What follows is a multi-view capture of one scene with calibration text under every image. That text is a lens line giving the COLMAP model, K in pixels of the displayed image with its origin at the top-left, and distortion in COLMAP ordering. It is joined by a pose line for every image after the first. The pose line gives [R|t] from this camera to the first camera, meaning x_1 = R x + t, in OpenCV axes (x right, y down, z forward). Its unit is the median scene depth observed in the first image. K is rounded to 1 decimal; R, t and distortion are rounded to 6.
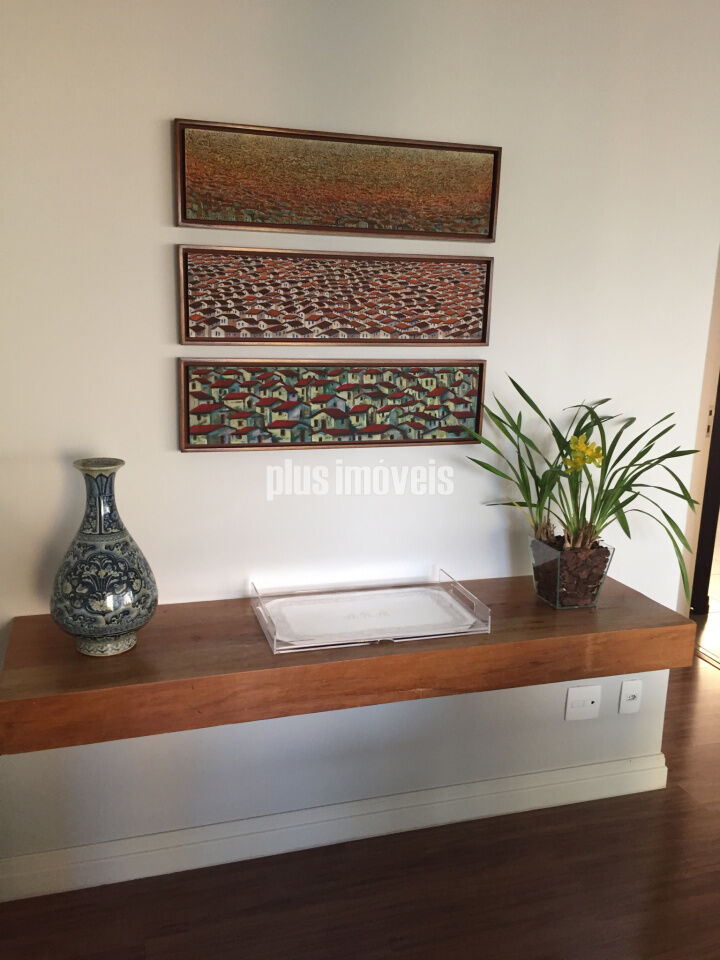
lens RADIAL K [[827.2, 0, 359.7], [0, 827.2, 479.9], [0, 0, 1]] dist [0.077949, -0.021485]
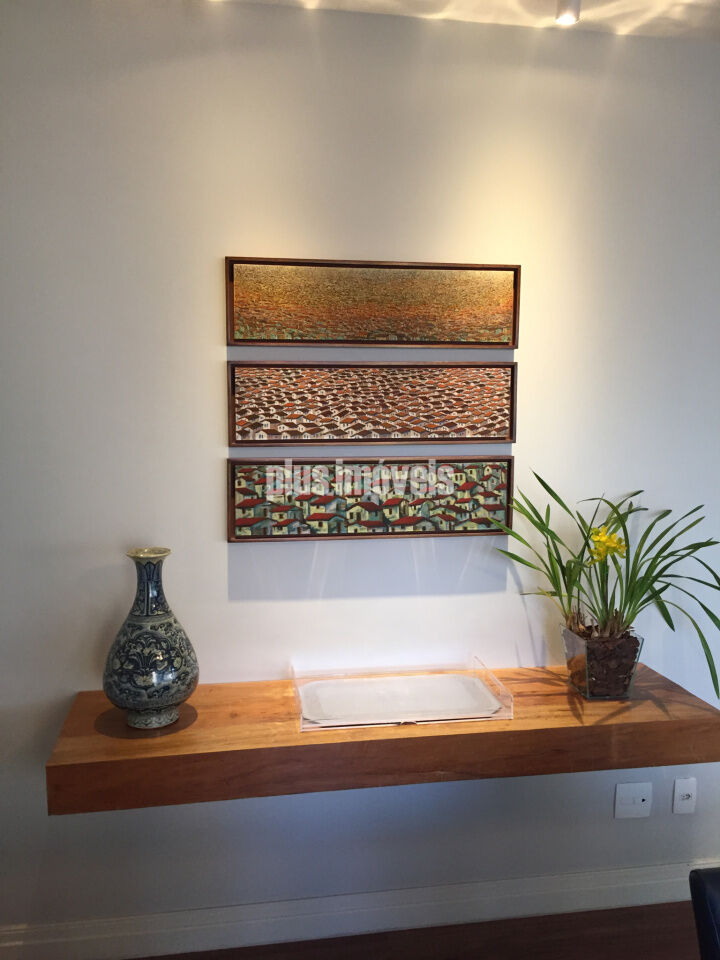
lens RADIAL K [[827.2, 0, 360.0], [0, 827.2, 480.2], [0, 0, 1]] dist [0.077949, -0.021485]
pose [[0.991091, -0.009538, -0.132847, 0.105705], [-0.005304, 0.993815, -0.110924, 0.005690], [0.133083, 0.110640, 0.984910, -0.074174]]
